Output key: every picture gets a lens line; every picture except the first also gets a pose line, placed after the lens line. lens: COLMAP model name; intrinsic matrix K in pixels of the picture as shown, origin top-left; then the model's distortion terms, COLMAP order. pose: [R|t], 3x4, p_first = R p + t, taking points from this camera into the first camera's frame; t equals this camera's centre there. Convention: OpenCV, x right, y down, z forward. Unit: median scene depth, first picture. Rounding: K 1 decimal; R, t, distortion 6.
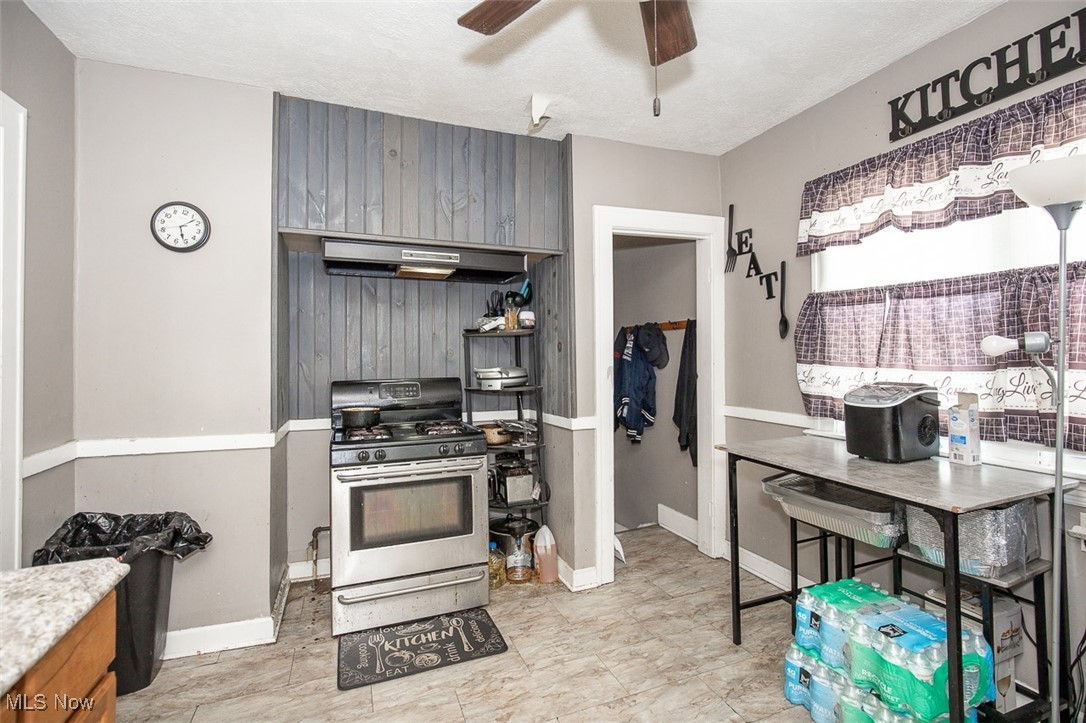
lens RADIAL K [[497.3, 0, 544.3], [0, 497.3, 347.3], [0, 0, 1]] dist [-0.043591, 0.015700]
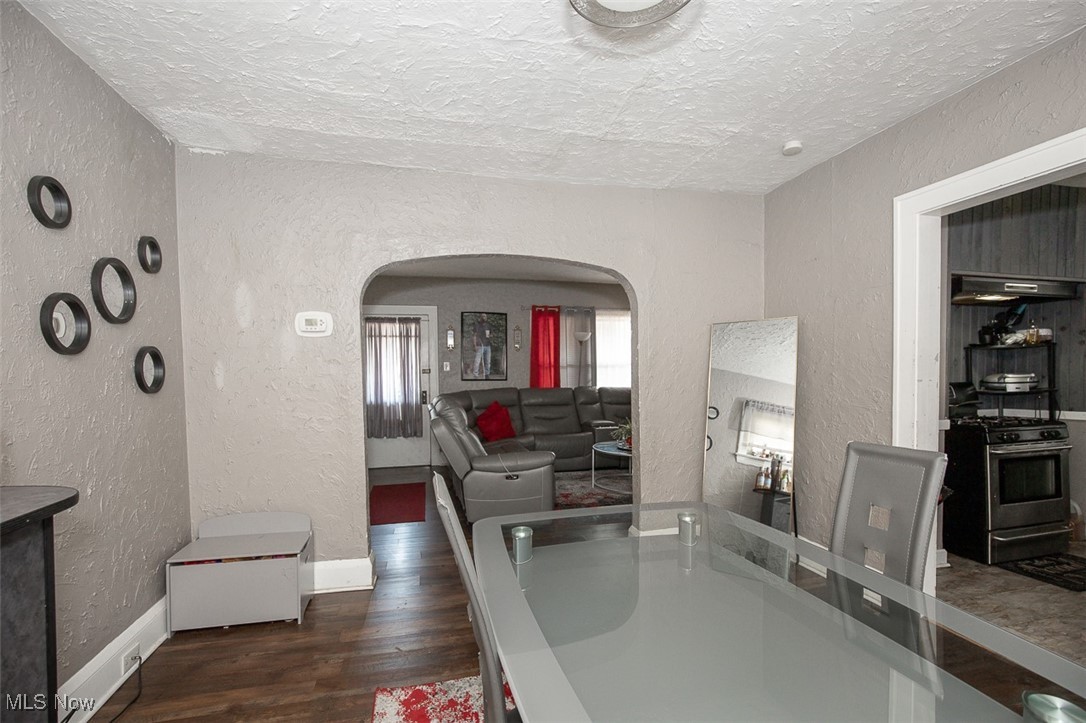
lens RADIAL K [[507.2, 0, 543.5], [0, 507.2, 395.1], [0, 0, 1]] dist [-0.003024, -0.000265]
pose [[0.993434, 0.003244, -0.114360, -1.240884], [0.003167, 0.998435, 0.055835, 0.019964], [0.114362, -0.055830, 0.991869, -0.444501]]
